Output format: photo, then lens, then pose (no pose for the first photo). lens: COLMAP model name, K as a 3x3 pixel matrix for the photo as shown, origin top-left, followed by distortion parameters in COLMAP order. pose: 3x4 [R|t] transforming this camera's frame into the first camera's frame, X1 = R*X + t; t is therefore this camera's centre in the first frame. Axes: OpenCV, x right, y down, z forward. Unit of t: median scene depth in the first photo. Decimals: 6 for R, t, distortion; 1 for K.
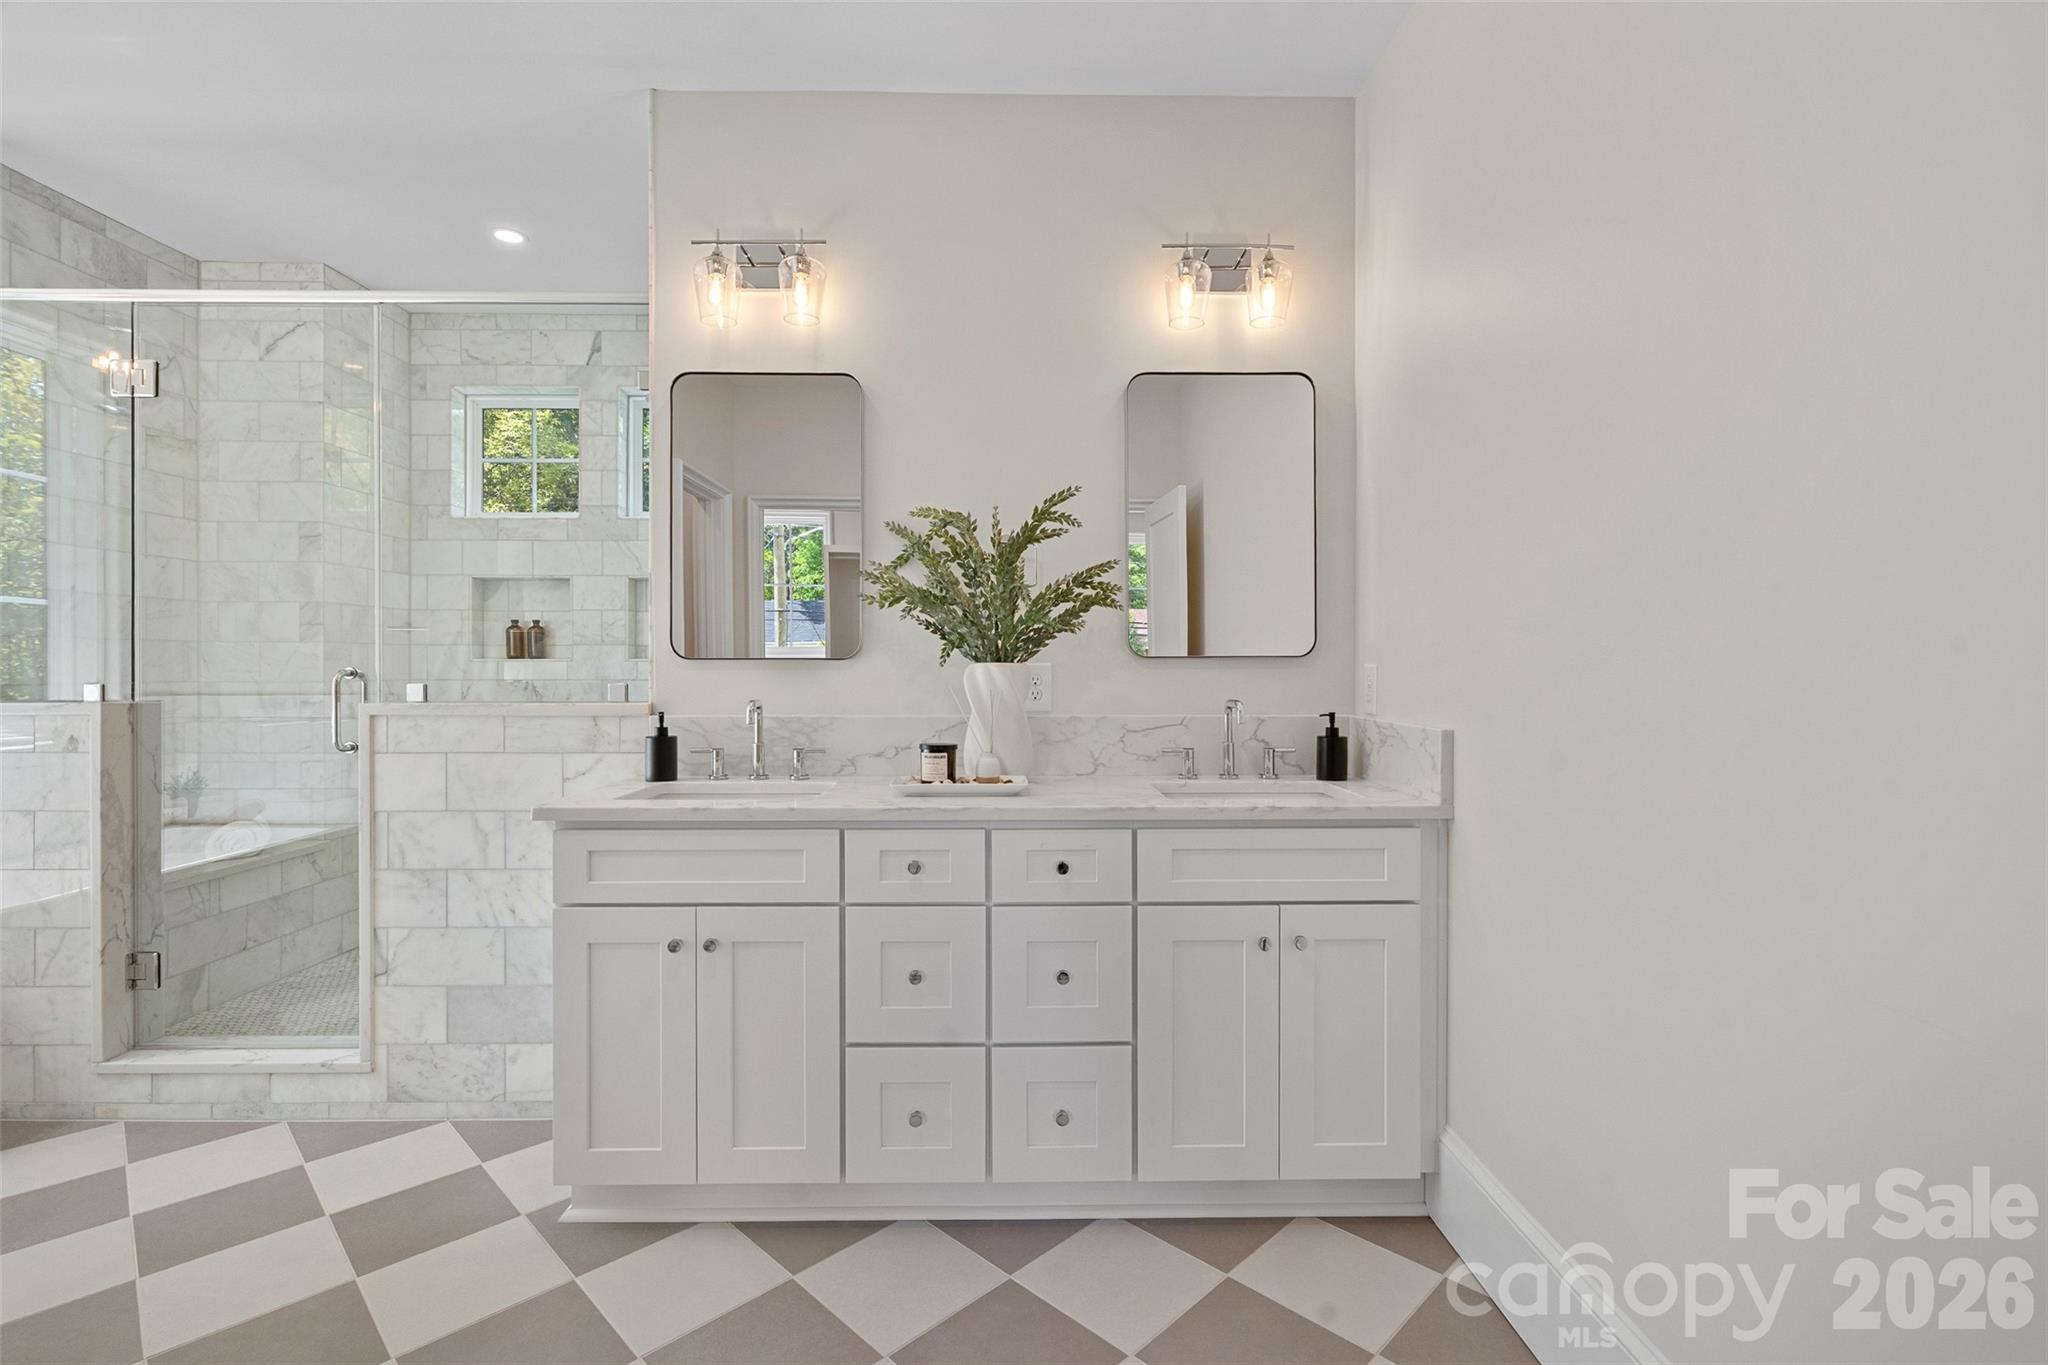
lens RADIAL K [[946.7, 0, 1033.9], [0, 946.7, 665.6], [0, 0, 1]] dist [-0.004217, 0.003253]
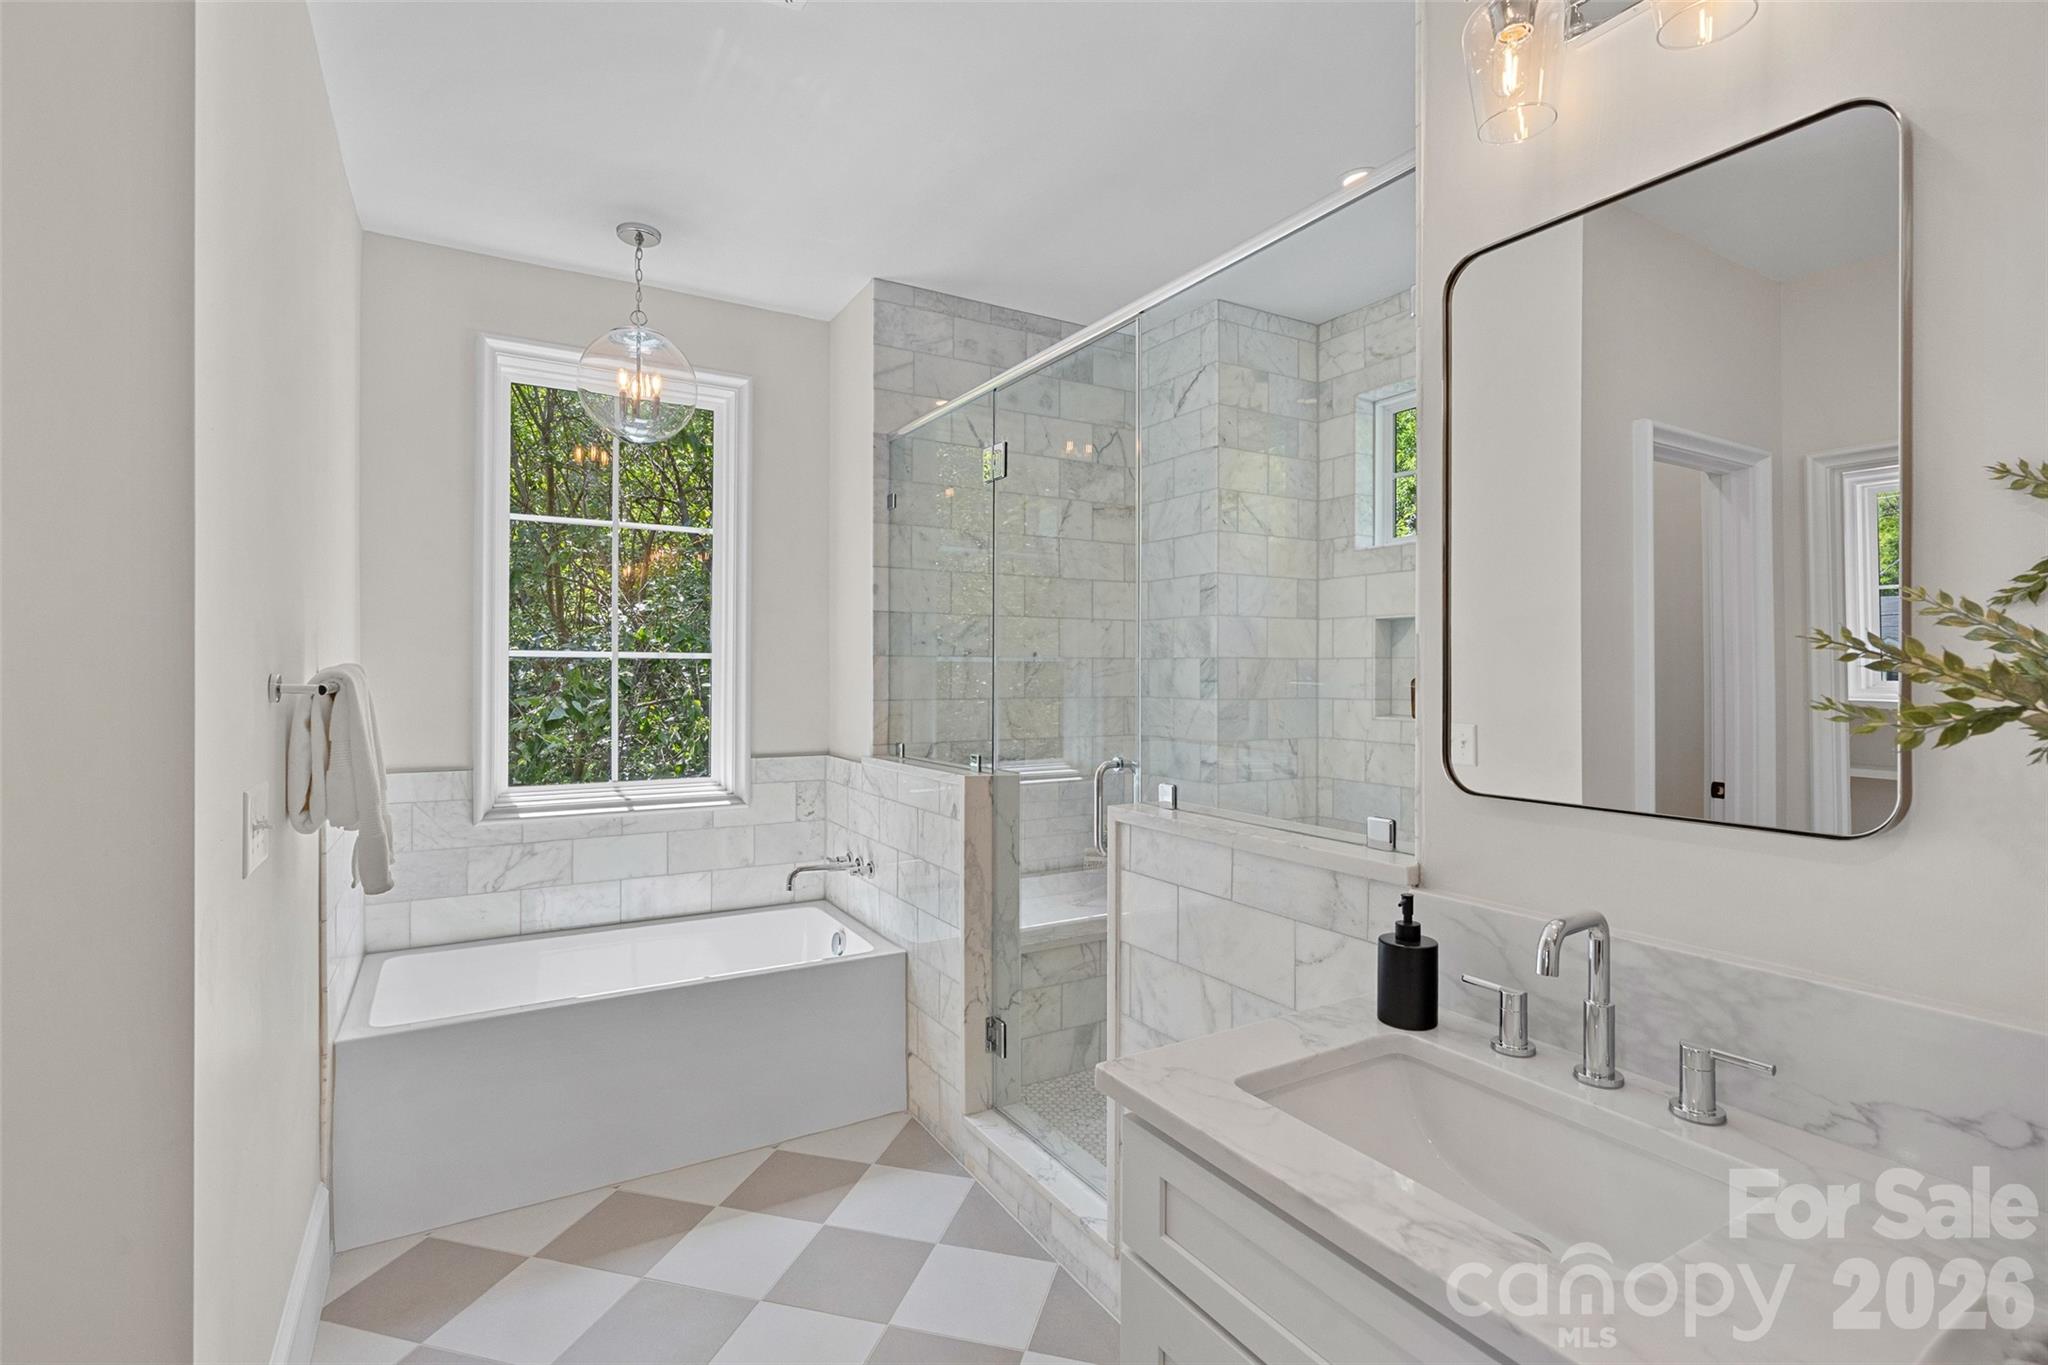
lens RADIAL K [[946.7, 0, 1032.9], [0, 946.7, 671.1], [0, 0, 1]] dist [-0.004217, 0.003253]
pose [[0.494137, 0.001739, -0.869382, -0.020337], [-0.002530, 0.999997, 0.000562, -0.053777], [0.869380, 0.001922, 0.494140, 0.372881]]
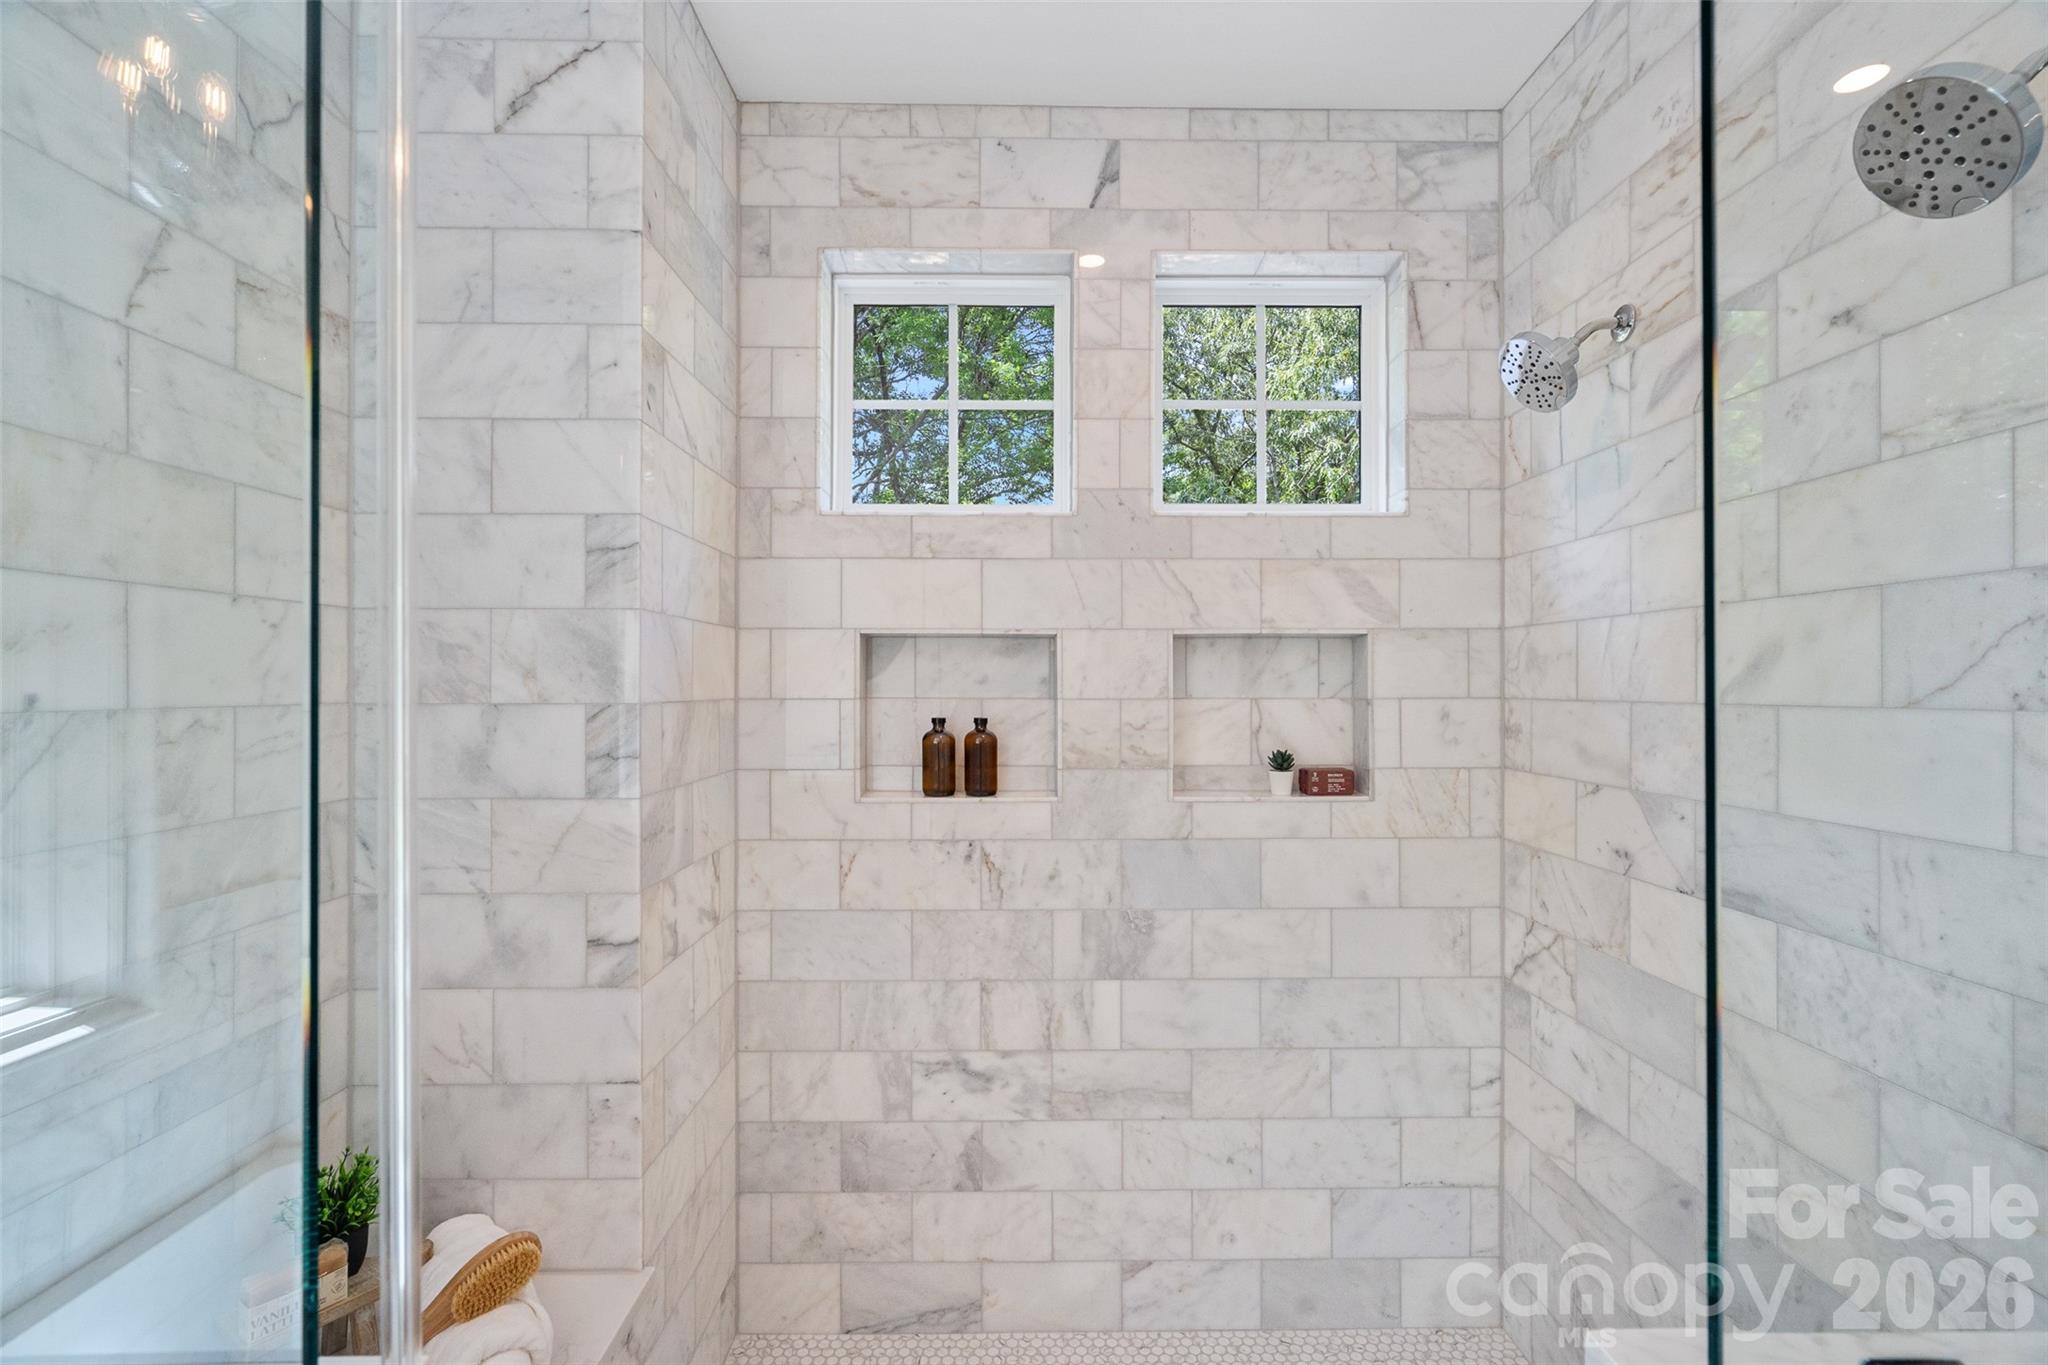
lens RADIAL K [[946.7, 0, 1043.4], [0, 946.7, 682.1], [0, 0, 1]] dist [-0.004217, 0.003253]
pose [[0.999995, -0.000802, 0.002974, -0.572921], [0.000821, 0.999978, -0.006532, -0.073929], [-0.002969, 0.006534, 0.999974, 0.576433]]
